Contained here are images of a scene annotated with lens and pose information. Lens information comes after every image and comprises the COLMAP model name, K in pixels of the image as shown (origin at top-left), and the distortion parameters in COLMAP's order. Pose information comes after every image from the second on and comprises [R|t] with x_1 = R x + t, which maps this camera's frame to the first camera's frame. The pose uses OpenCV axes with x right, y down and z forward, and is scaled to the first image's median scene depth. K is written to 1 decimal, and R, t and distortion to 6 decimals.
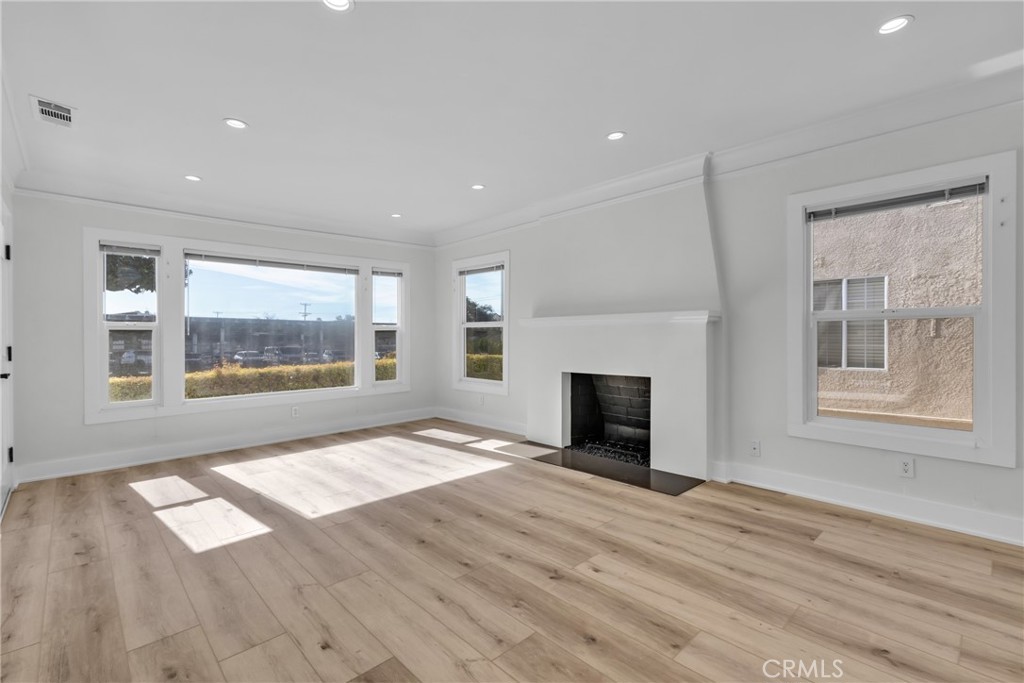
lens RADIAL K [[471.6, 0, 513.9], [0, 471.6, 335.9], [0, 0, 1]] dist [0.001617, 0.000171]
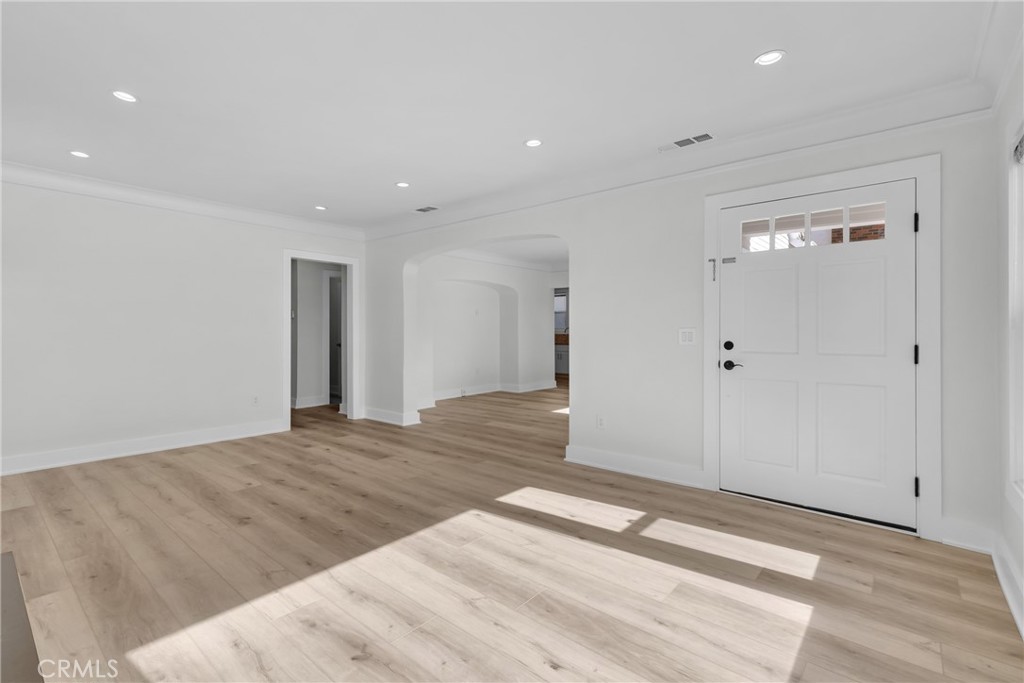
lens RADIAL K [[471.6, 0, 511.3], [0, 471.6, 335.9], [0, 0, 1]] dist [0.001617, 0.000171]
pose [[-0.994268, 0.005155, -0.106795, -0.401412], [0.003786, 0.999908, 0.013016, -0.006508], [0.106852, 0.012537, -0.994196, 2.027370]]
